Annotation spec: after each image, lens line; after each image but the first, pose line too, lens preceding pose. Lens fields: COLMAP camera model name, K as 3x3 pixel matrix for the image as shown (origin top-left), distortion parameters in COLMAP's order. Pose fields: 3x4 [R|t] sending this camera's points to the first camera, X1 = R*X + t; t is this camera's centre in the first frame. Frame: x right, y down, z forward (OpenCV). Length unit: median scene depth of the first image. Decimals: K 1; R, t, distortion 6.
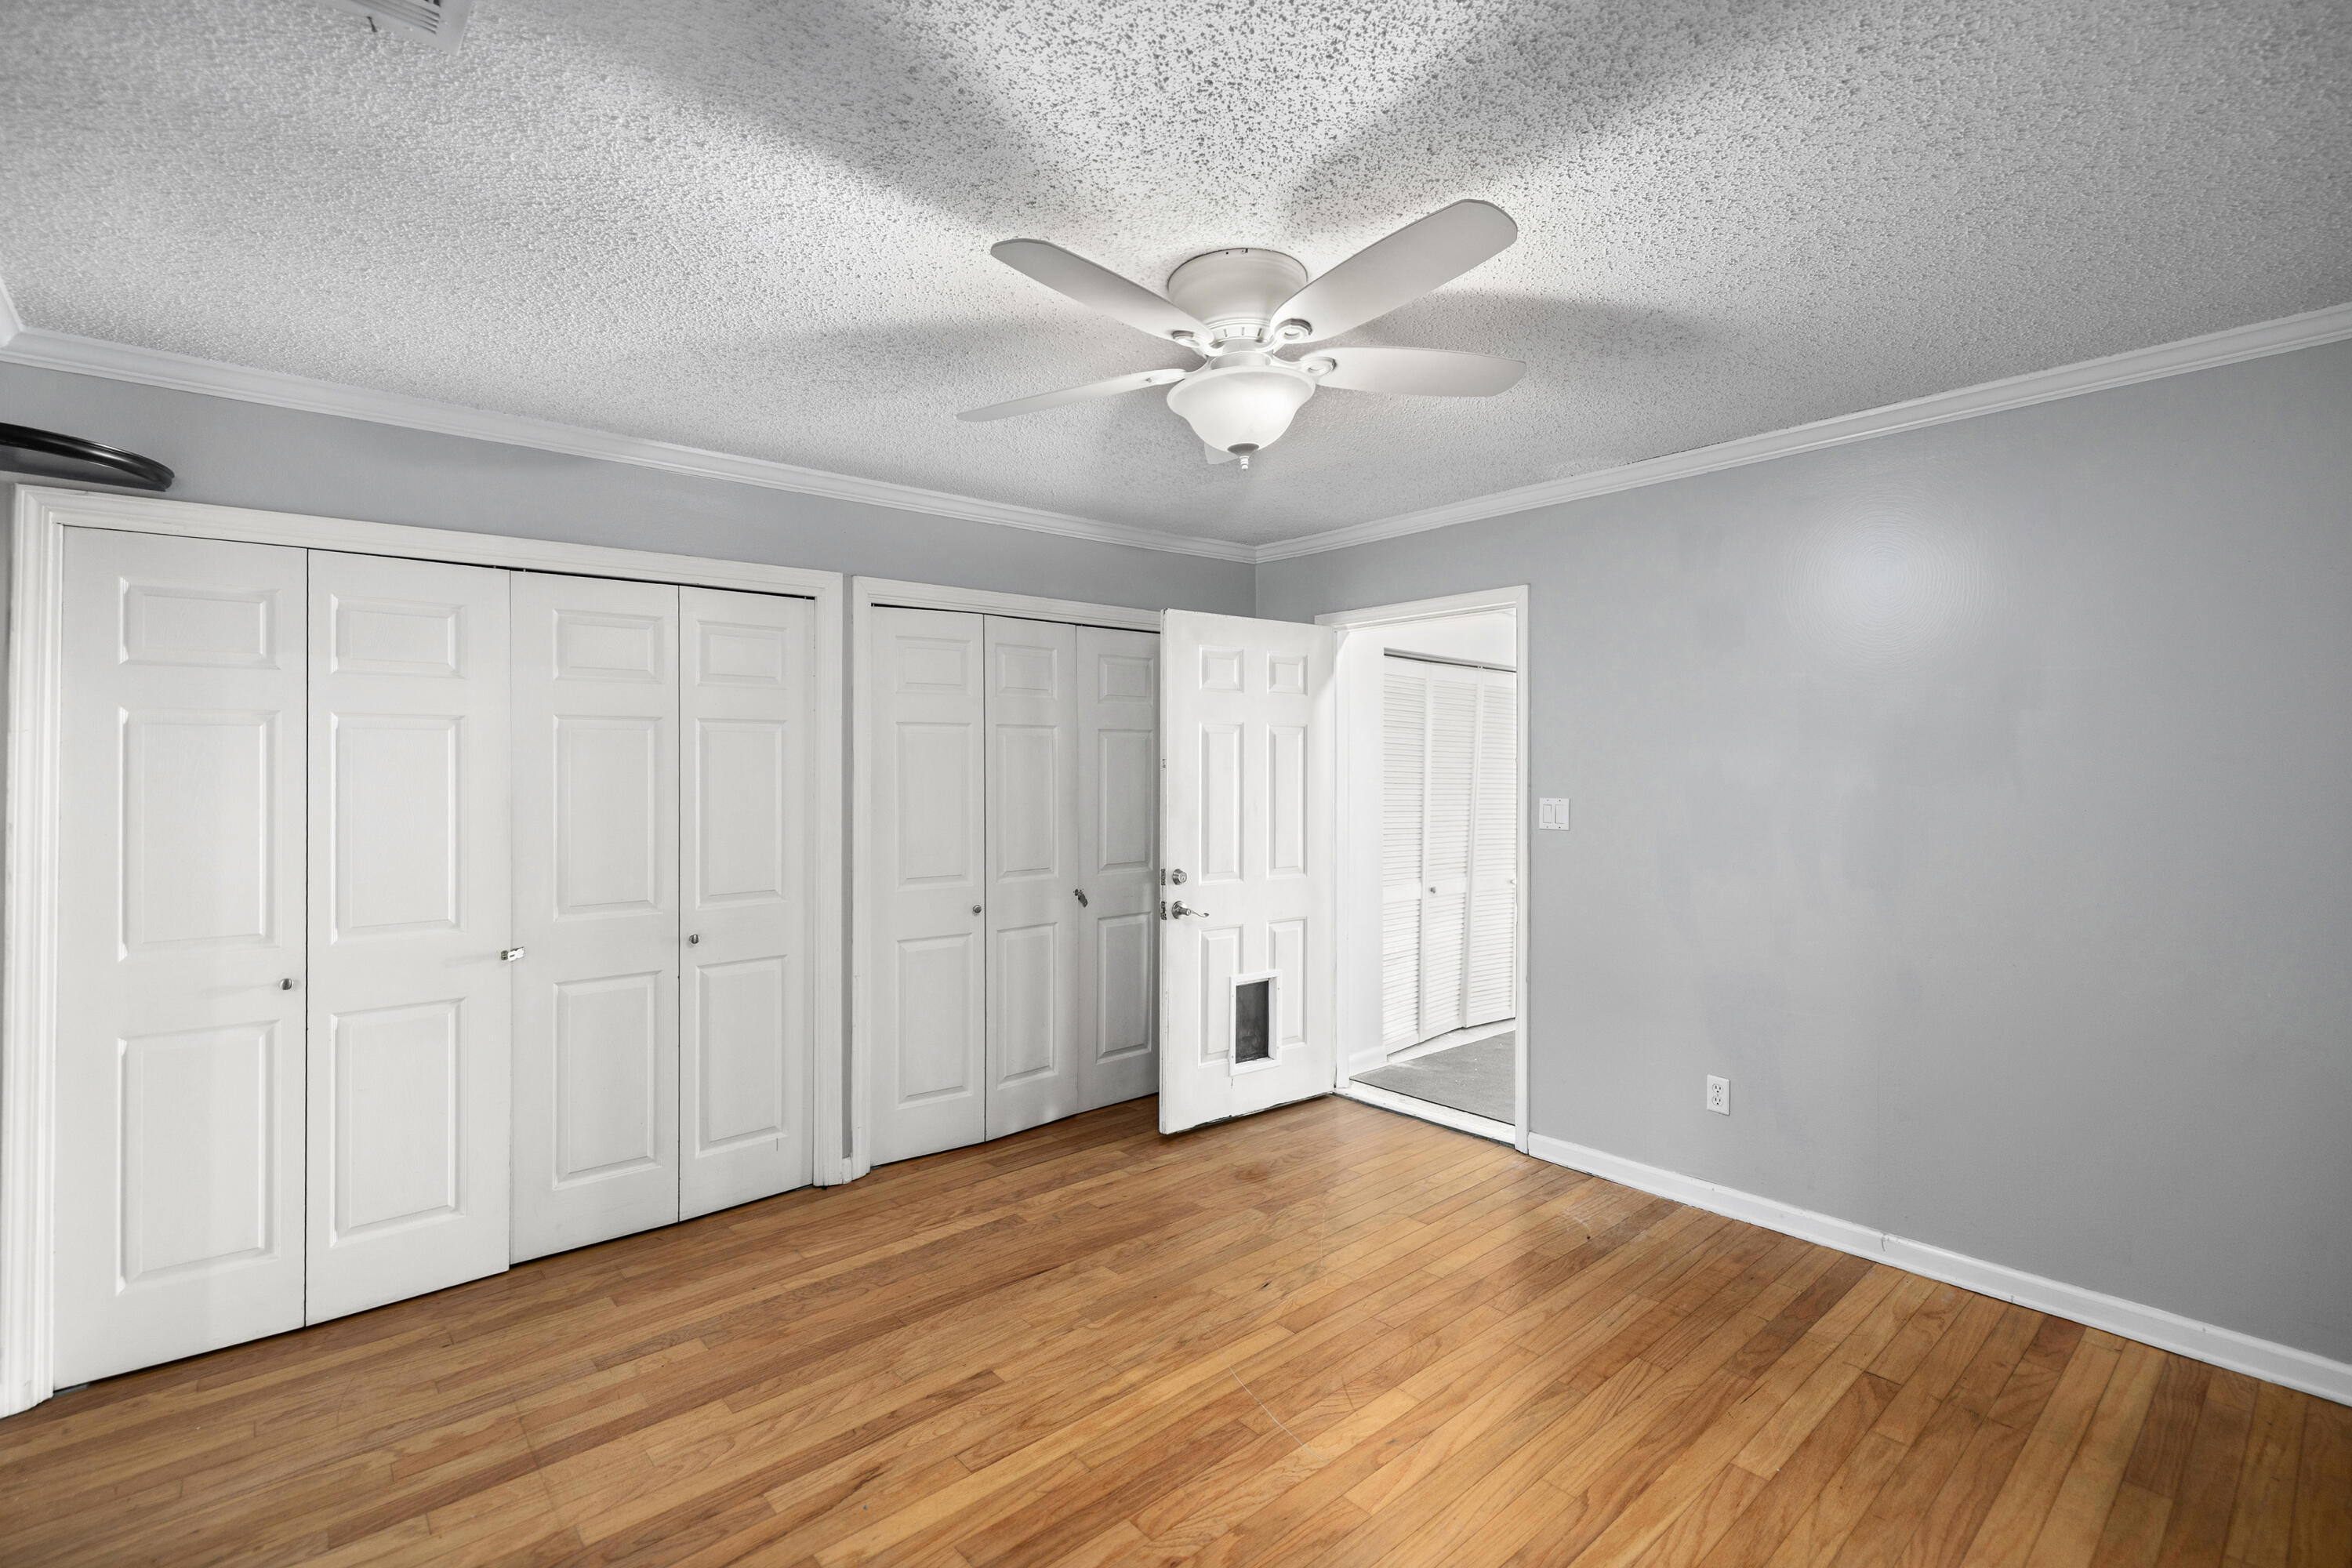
lens RADIAL K [[1033.4, 0, 1175.7], [0, 1033.4, 776.2], [0, 0, 1]] dist [0.002064, 0.000589]
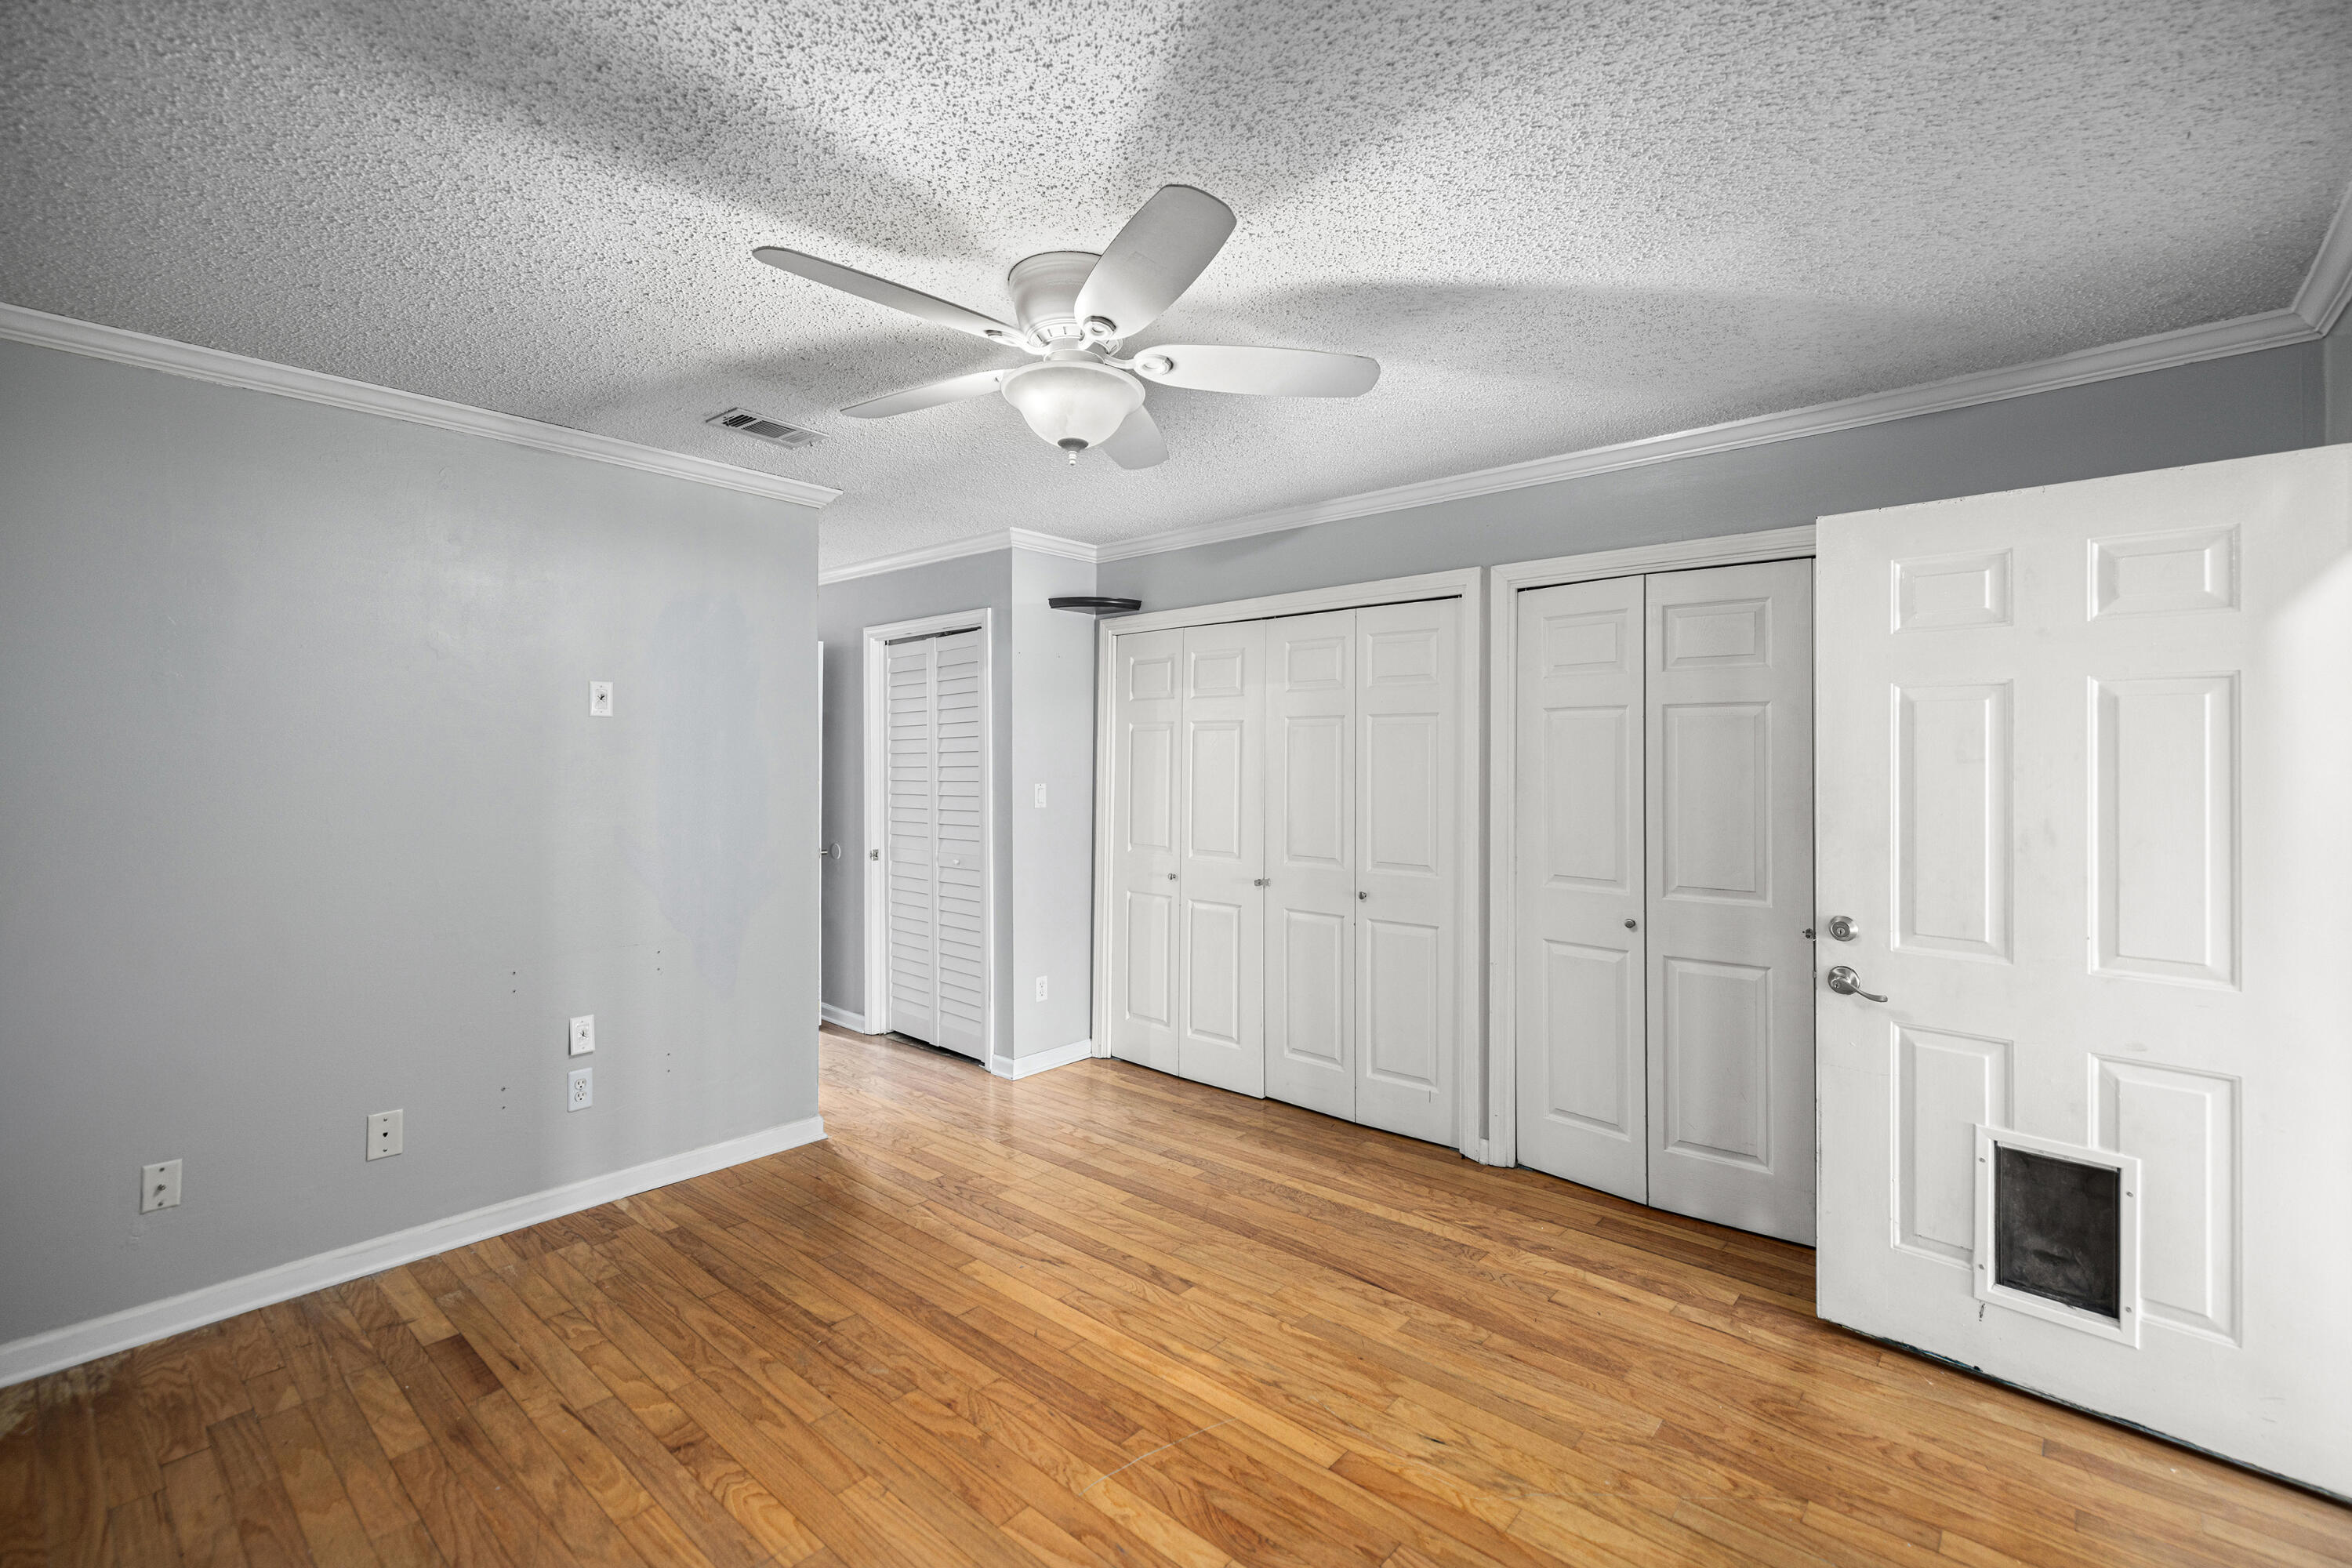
lens RADIAL K [[1033.4, 0, 1203.7], [0, 1033.4, 761.0], [0, 0, 1]] dist [0.002064, 0.000589]
pose [[0.155227, 0.009170, -0.987836, 0.798825], [-0.014090, 0.999876, 0.007068, -0.008240], [0.987778, 0.012821, 0.155337, 0.703250]]
